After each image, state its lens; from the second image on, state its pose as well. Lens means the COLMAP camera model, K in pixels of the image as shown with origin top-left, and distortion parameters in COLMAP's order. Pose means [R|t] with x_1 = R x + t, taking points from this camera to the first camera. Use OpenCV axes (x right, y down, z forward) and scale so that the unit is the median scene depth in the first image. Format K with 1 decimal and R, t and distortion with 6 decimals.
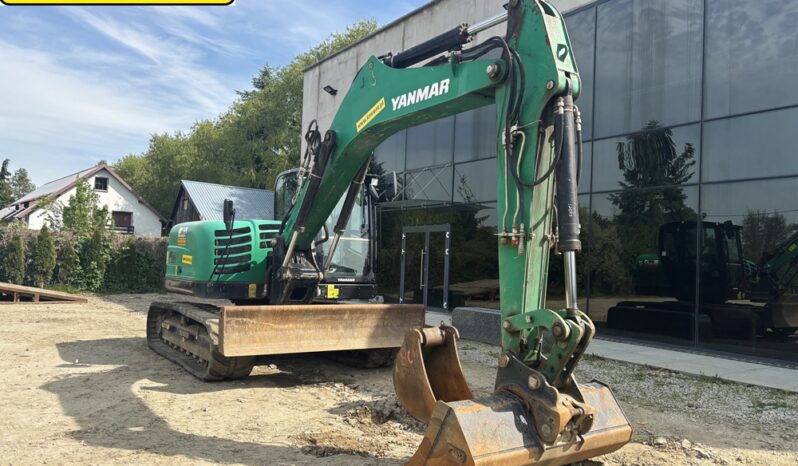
lens RADIAL K [[600.8, 0, 394.8], [0, 600.8, 238.0], [0, 0, 1]] dist [0.048036, -0.051433]
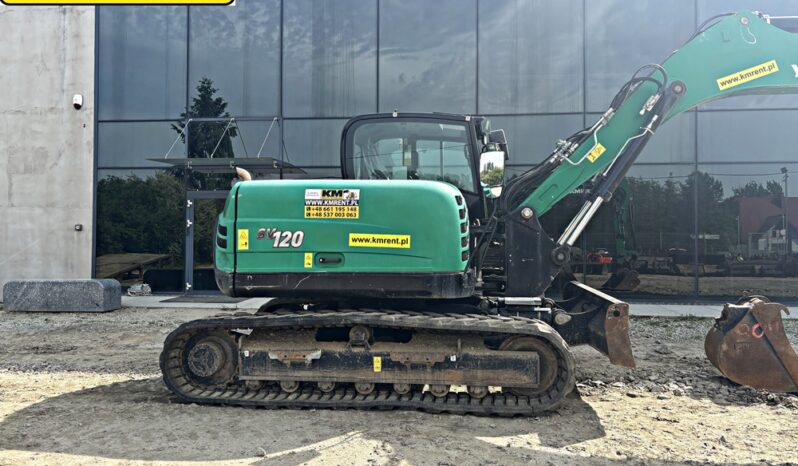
lens RADIAL K [[590.5, 0, 367.2], [0, 590.5, 224.2], [0, 0, 1]] dist [-0.047957, 0.012722]
pose [[0.685857, -0.016181, 0.727557, -0.892124], [-0.006799, 0.999567, 0.028640, 0.001147], [-0.727705, -0.024590, 0.685449, 0.671304]]
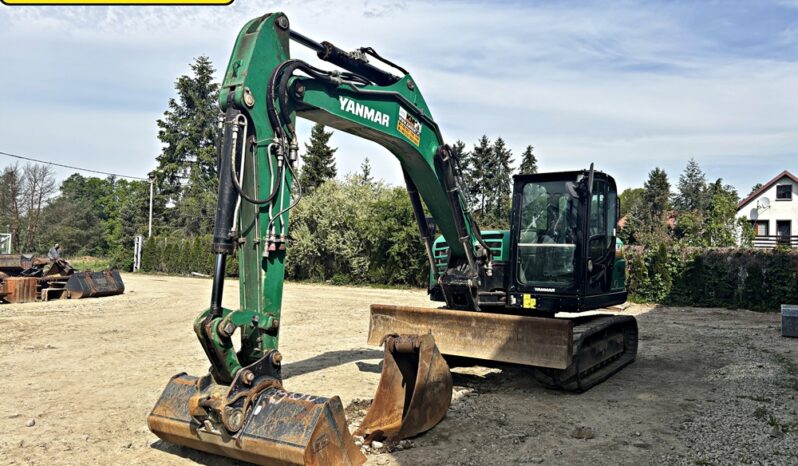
lens RADIAL K [[600.8, 0, 396.7], [0, 600.8, 228.9], [0, 0, 1]] dist [0.048036, -0.051433]
pose [[0.415341, -0.065518, -0.907303, 0.788362], [0.029382, 0.997849, -0.058606, 0.027628], [0.909191, -0.002317, 0.416372, 0.470598]]
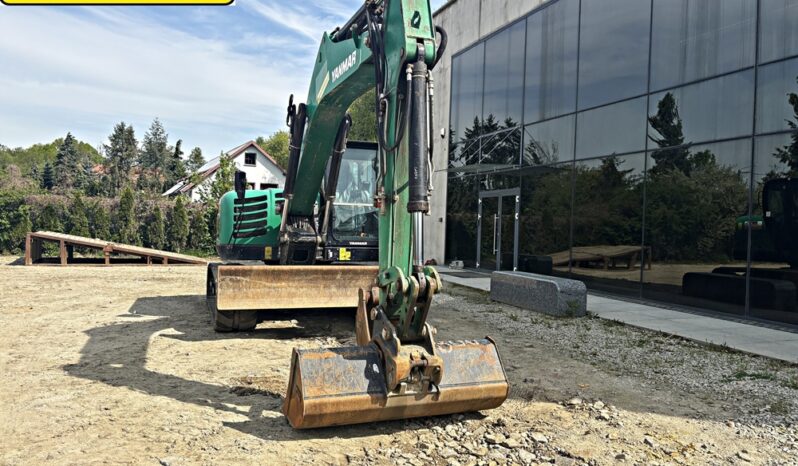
lens RADIAL K [[600.8, 0, 399.6], [0, 600.8, 227.4], [0, 0, 1]] dist [0.048036, -0.051433]
pose [[0.970536, -0.009192, -0.240779, 0.286498], [0.018218, 0.999211, 0.035289, 0.006588], [0.240265, -0.038635, 0.969938, -0.012695]]
